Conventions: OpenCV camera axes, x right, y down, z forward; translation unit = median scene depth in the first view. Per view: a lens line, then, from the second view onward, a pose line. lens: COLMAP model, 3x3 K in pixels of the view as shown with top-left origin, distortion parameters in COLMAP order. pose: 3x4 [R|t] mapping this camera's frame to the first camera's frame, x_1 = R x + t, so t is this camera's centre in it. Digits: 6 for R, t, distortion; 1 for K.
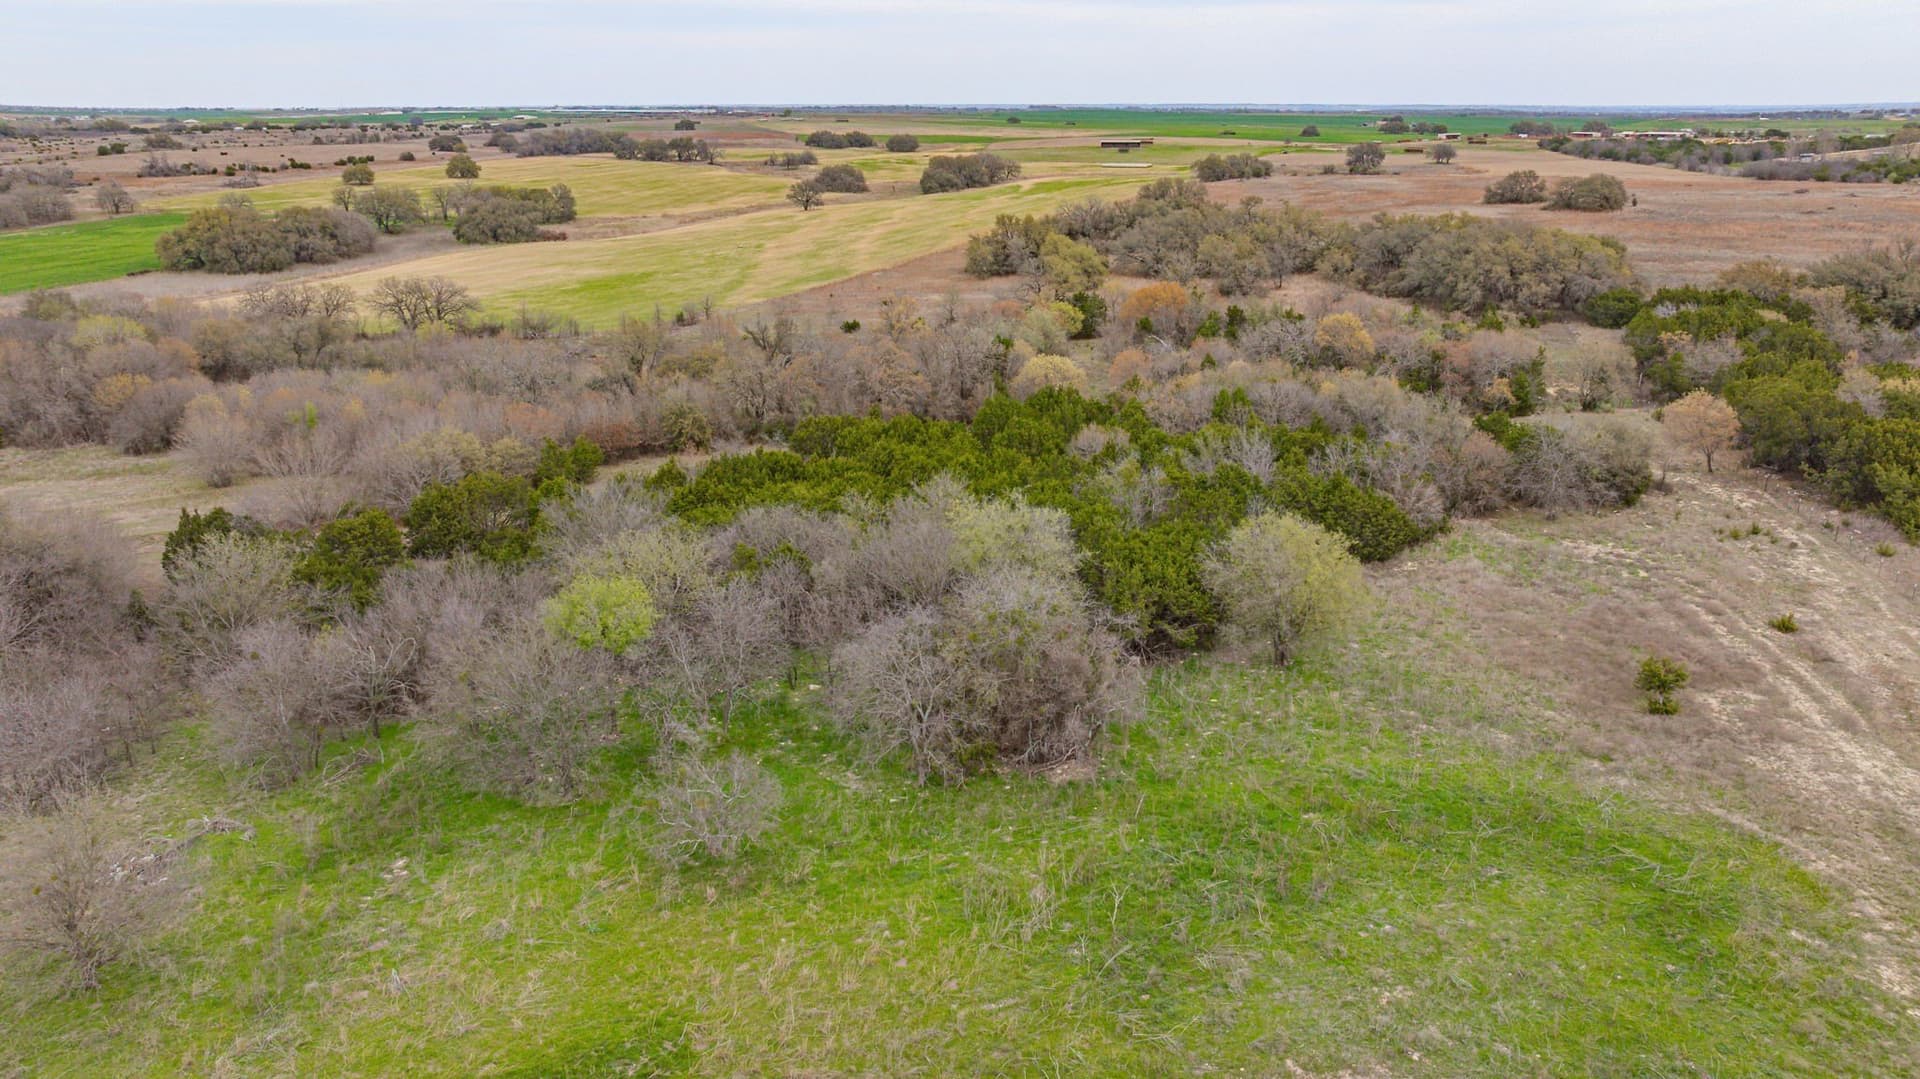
lens RADIAL K [[1352.3, 0, 957.0], [0, 1352.3, 536.1], [0, 0, 1]] dist [-0.035477, 0.024313]
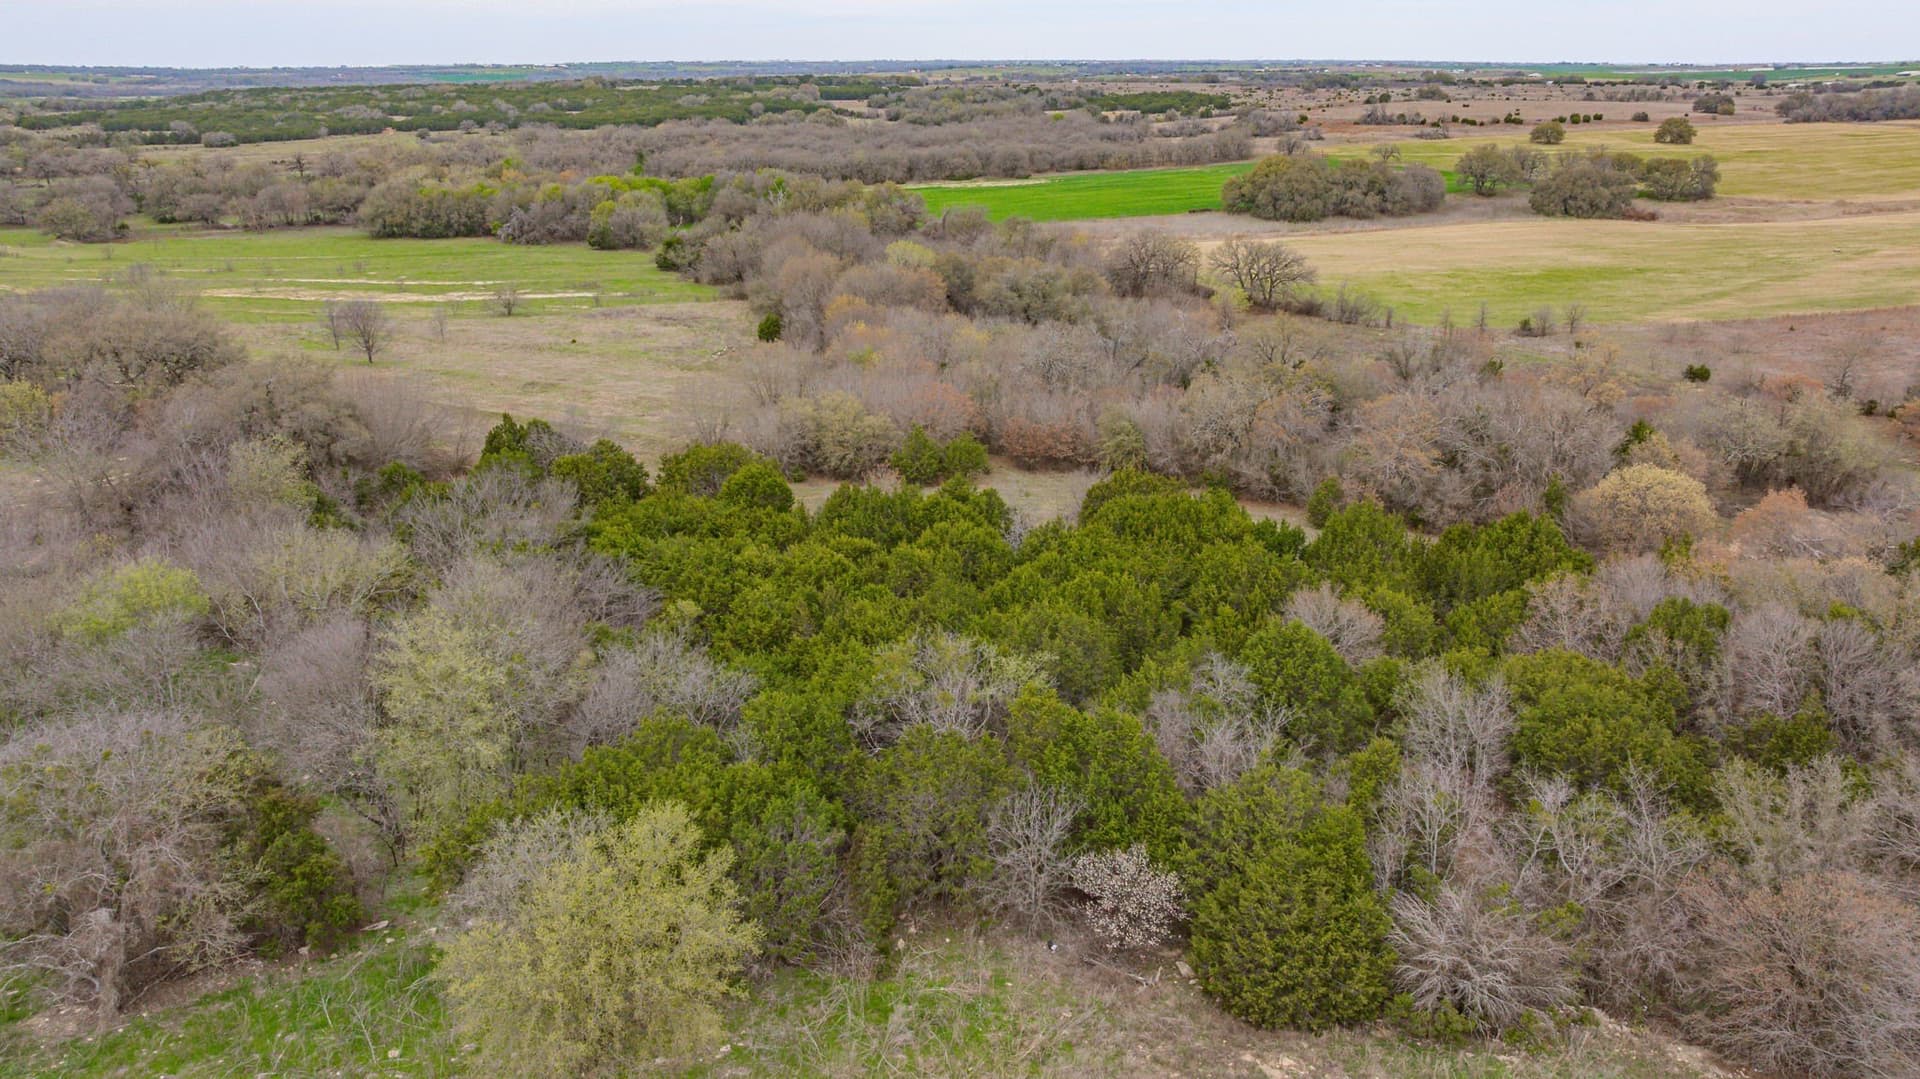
lens RADIAL K [[1352.3, 0, 969.7], [0, 1352.3, 550.1], [0, 0, 1]] dist [-0.035477, 0.024313]
pose [[0.592411, 0.277459, -0.756350, 0.148296], [-0.247493, 0.956103, 0.156887, -0.047075], [0.766679, 0.094249, 0.635075, 0.150718]]
